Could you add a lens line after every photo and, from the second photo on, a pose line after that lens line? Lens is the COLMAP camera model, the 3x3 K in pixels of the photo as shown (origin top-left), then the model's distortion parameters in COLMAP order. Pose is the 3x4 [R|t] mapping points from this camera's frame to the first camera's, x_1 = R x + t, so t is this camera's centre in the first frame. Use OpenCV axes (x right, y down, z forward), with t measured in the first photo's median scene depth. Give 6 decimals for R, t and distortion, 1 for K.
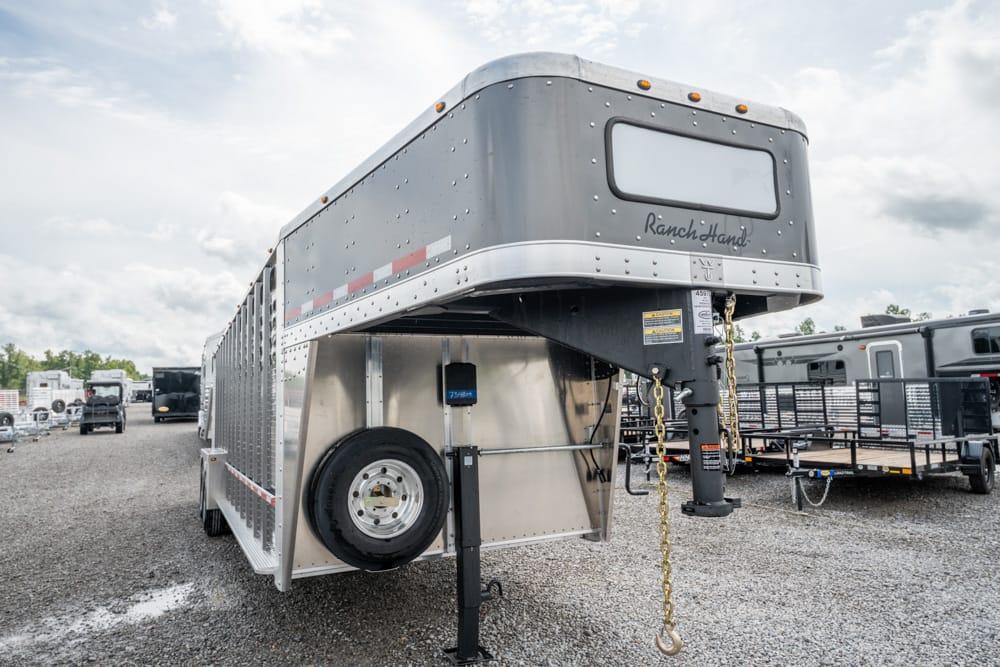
lens RADIAL K [[651.9, 0, 500.0], [0, 651.9, 333.5], [0, 0, 1]] dist [-0.002485, 0.000707]
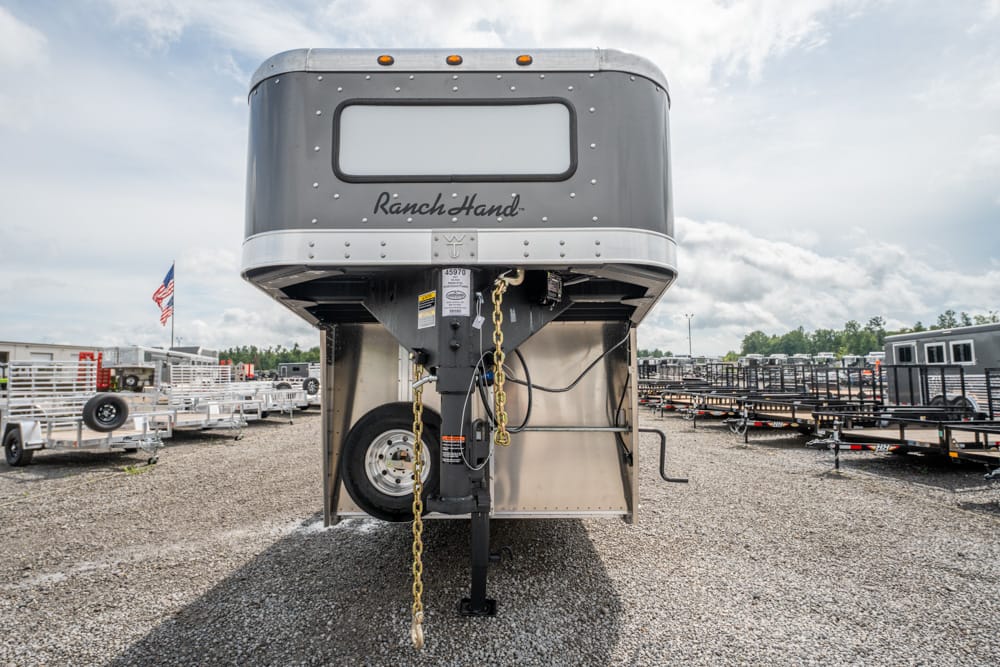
lens RADIAL K [[540.4, 0, 495.7], [0, 540.4, 332.8], [0, 0, 1]] dist [-0.002532, 0.001911]
pose [[0.894218, -0.017137, -0.447304, 0.681105], [0.025299, 0.999605, 0.012280, 0.015965], [0.446917, -0.022297, 0.894298, 0.328336]]
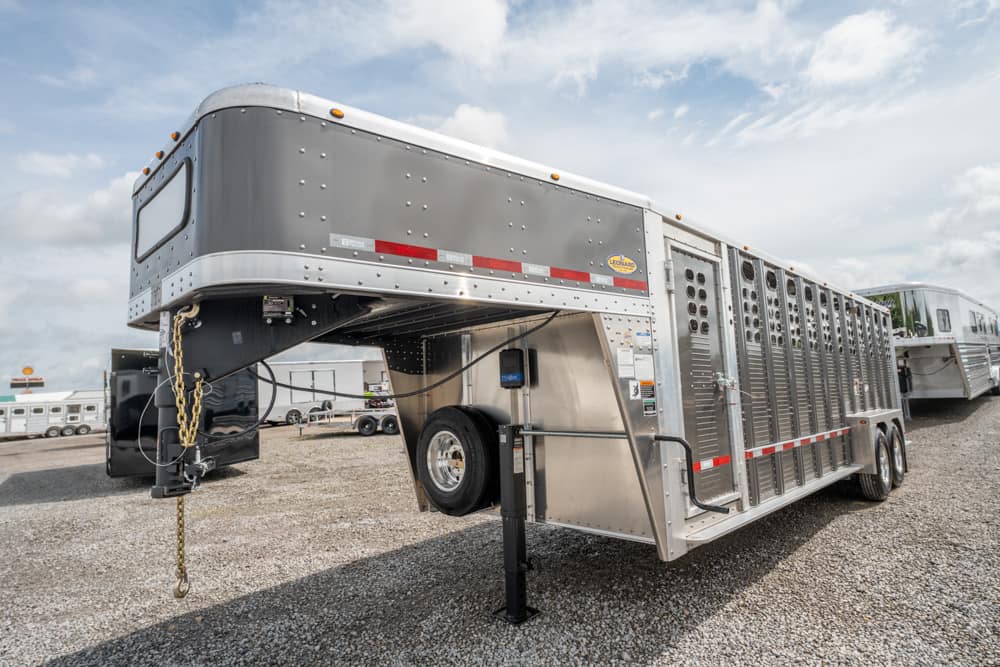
lens RADIAL K [[540.4, 0, 495.7], [0, 540.4, 332.8], [0, 0, 1]] dist [-0.002532, 0.001911]
pose [[0.330380, -0.087855, -0.939750, 1.423266], [0.134177, 0.989918, -0.045374, 0.098819], [0.934262, -0.111102, 0.338837, 1.203915]]
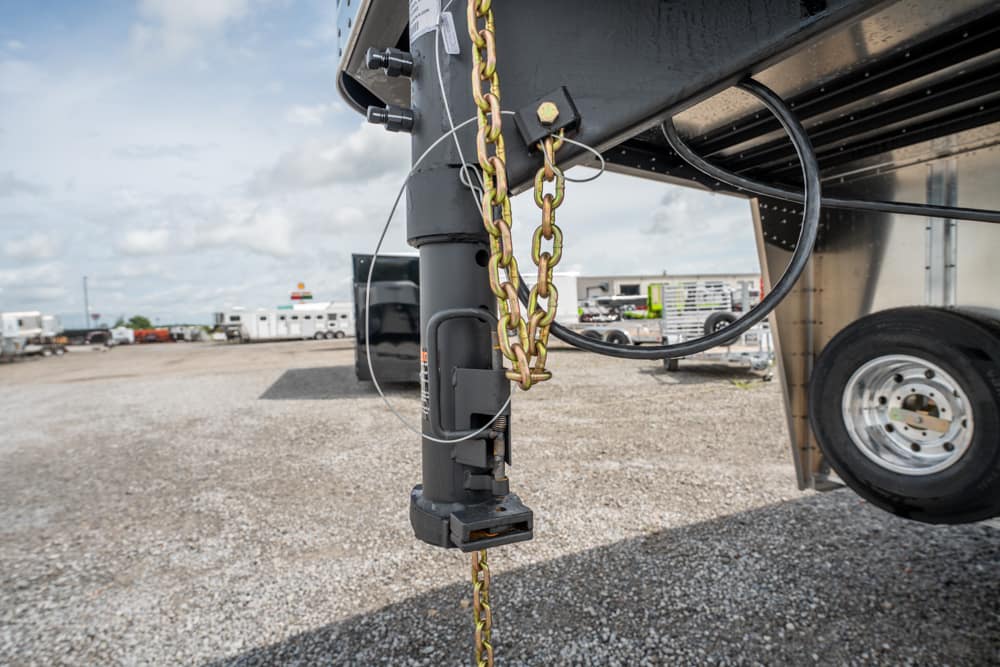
lens RADIAL K [[540.4, 0, 495.7], [0, 540.4, 332.8], [0, 0, 1]] dist [-0.002532, 0.001911]
pose [[-0.031898, 0.061982, -0.997567, 0.596083], [0.128657, 0.990027, 0.057400, 0.141221], [0.991176, -0.126513, -0.039555, 0.999140]]
